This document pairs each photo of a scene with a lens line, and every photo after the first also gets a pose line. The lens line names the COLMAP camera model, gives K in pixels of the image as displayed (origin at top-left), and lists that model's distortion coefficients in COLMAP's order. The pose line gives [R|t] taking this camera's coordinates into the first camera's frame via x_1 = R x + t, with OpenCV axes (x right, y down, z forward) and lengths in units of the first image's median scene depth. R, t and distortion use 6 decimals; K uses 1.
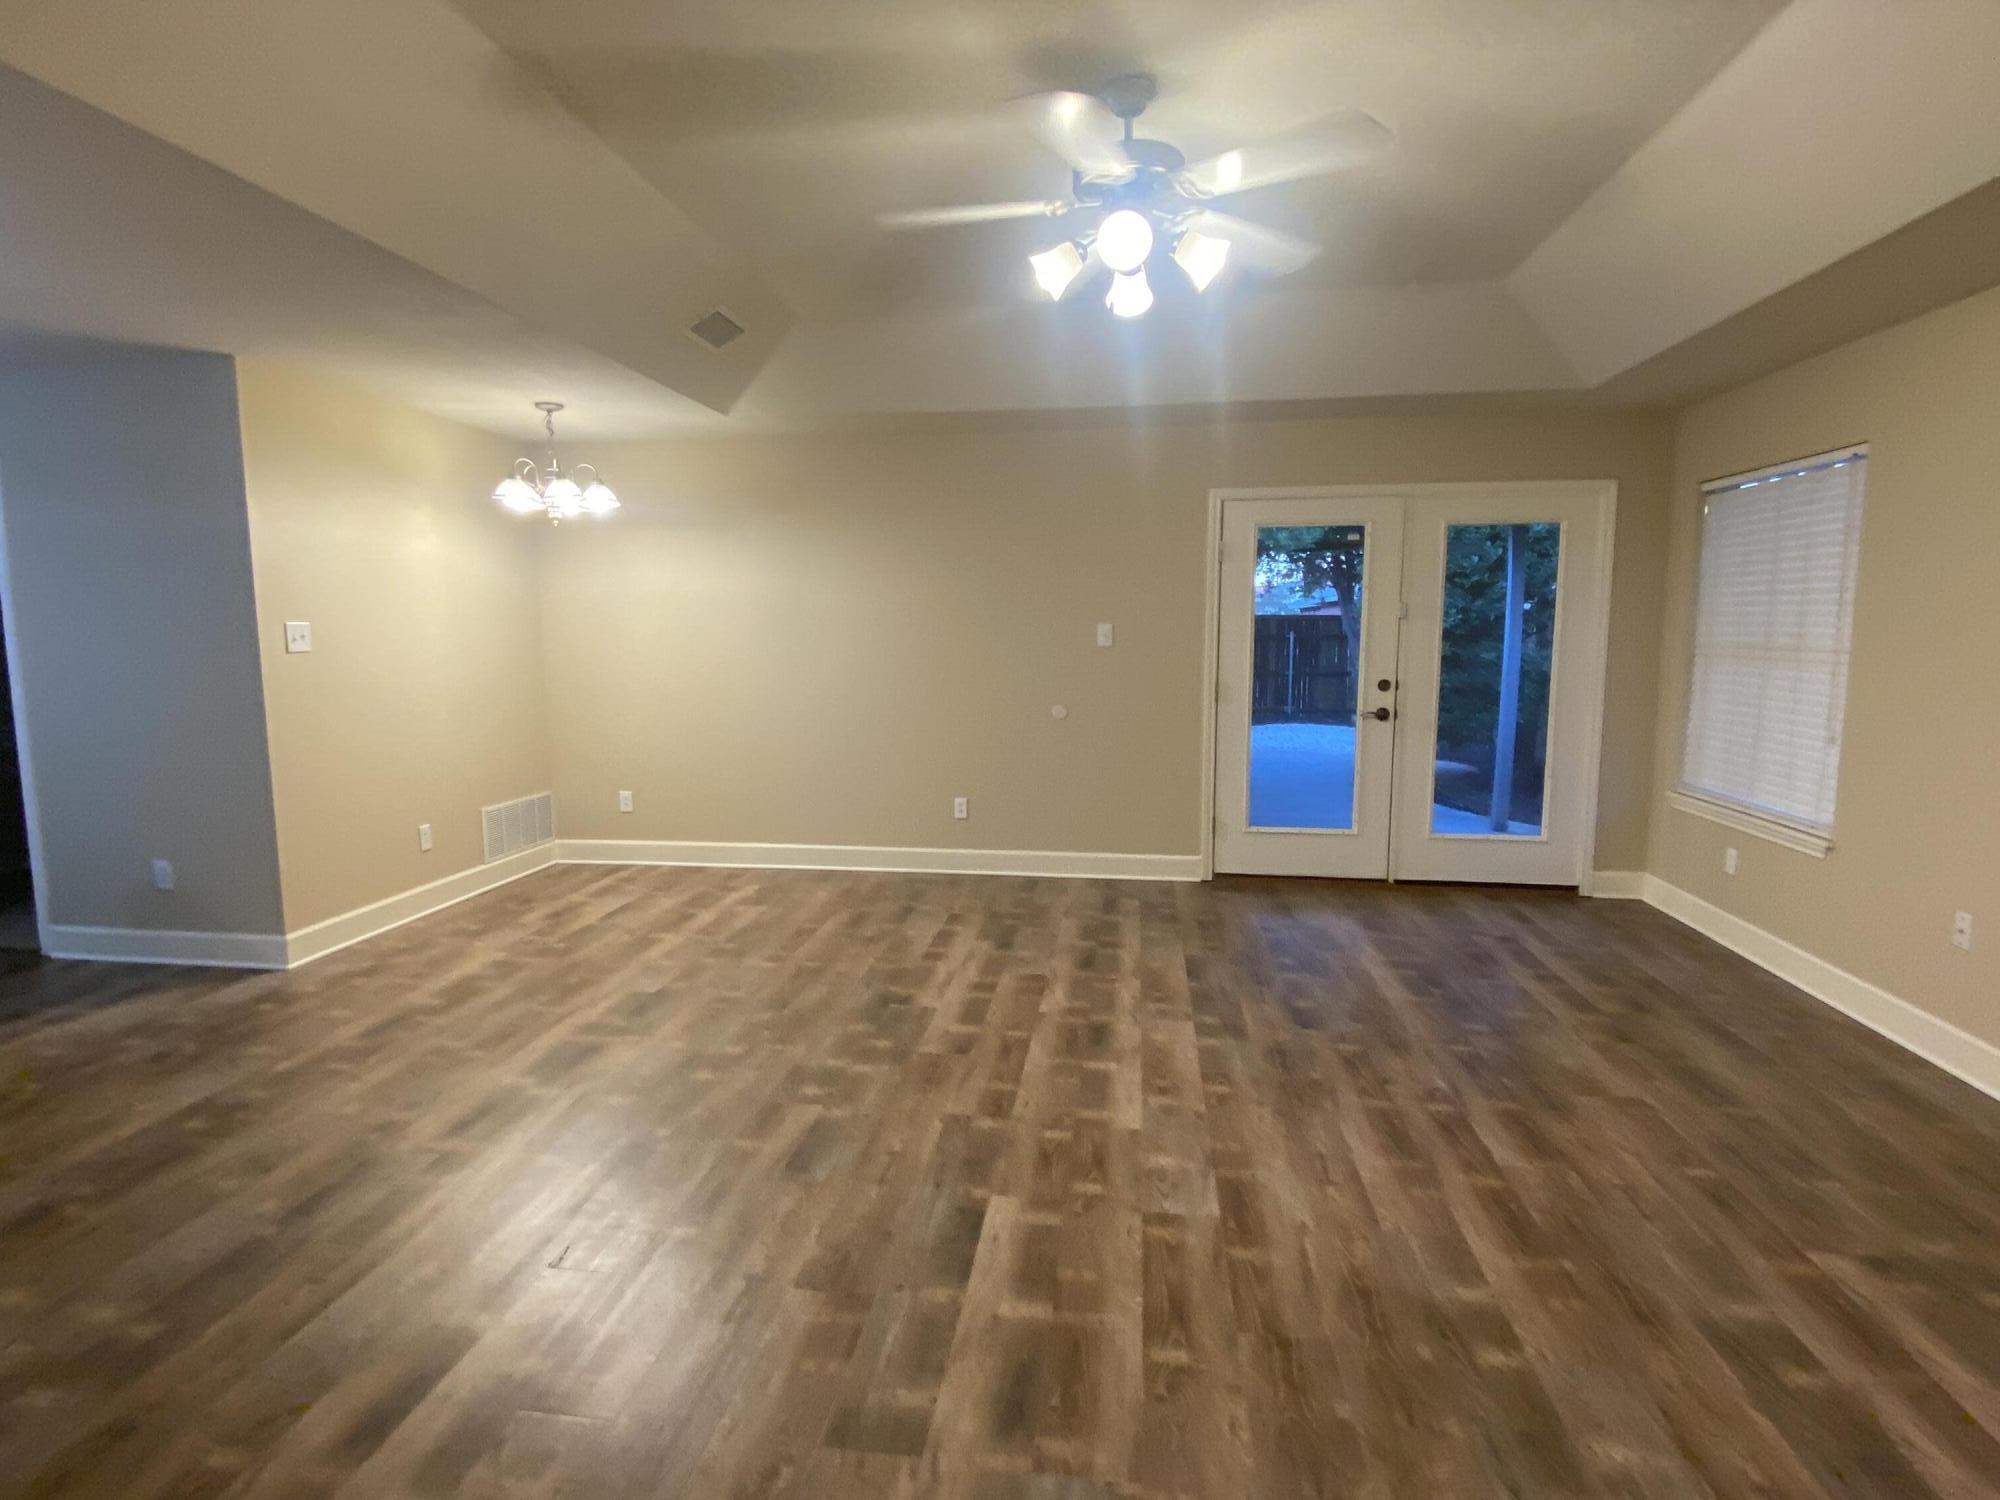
lens RADIAL K [[993.9, 0, 990.5], [0, 993.9, 745.7], [0, 0, 1]] dist [0.003057, -0.018147]
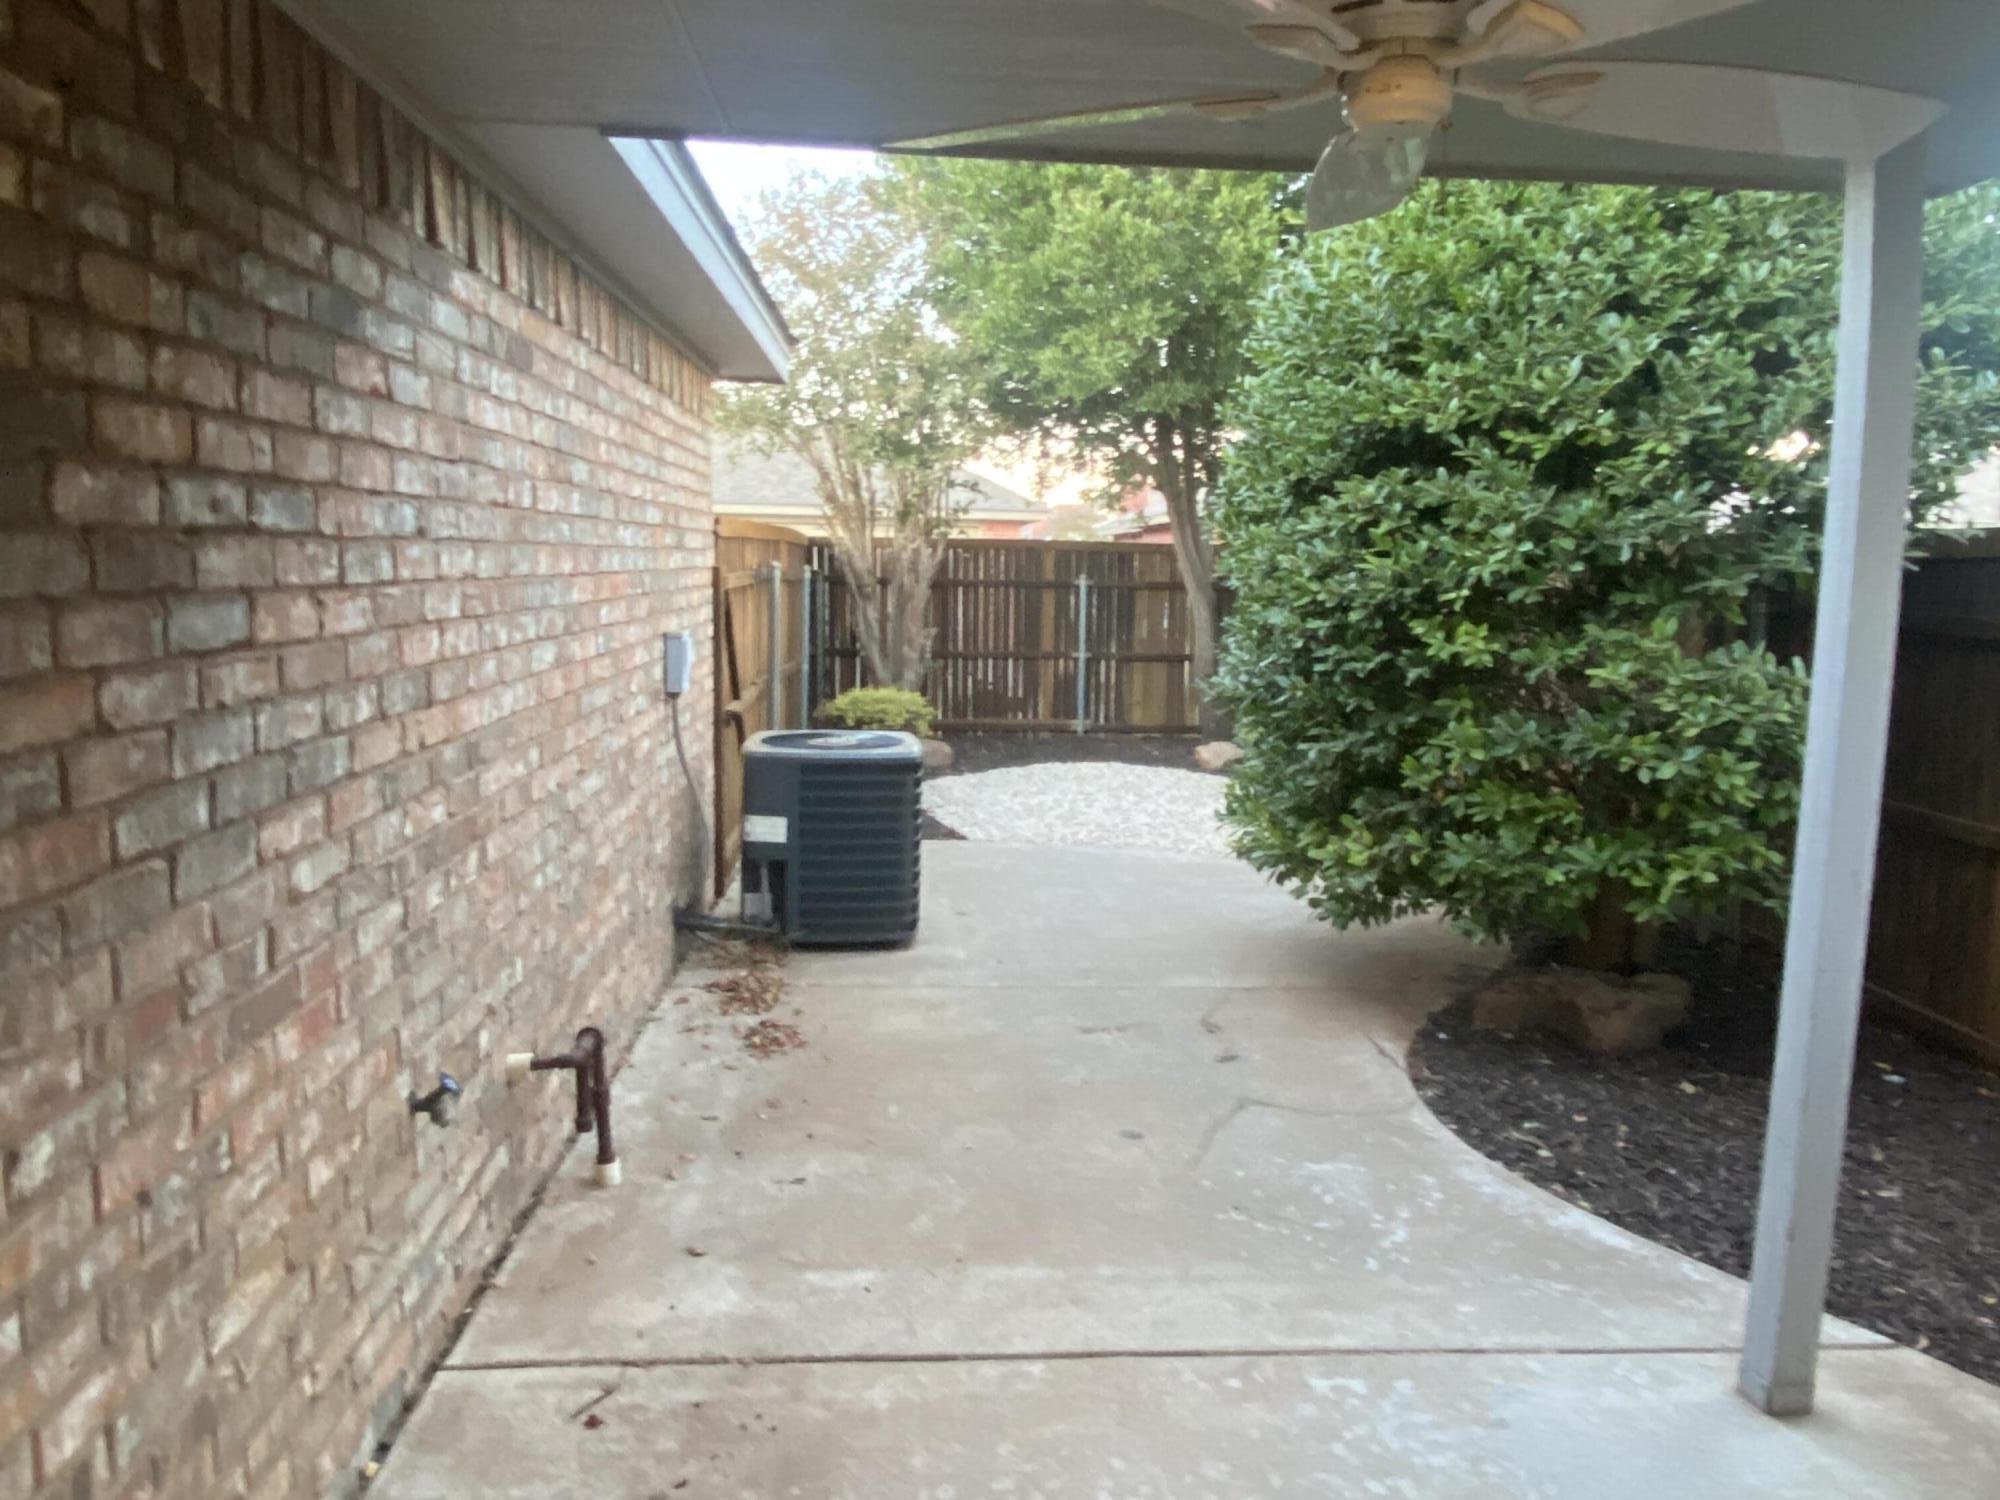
lens RADIAL K [[1403.3, 0, 996.3], [0, 1403.3, 737.8], [0, 0, 1]] dist [0.116656, -0.152627]
pose [[0.977370, -0.008317, 0.211375, 0.354678], [0.006237, 0.999925, 0.010507, -0.127633], [-0.211446, -0.008951, 0.977349, 1.004055]]
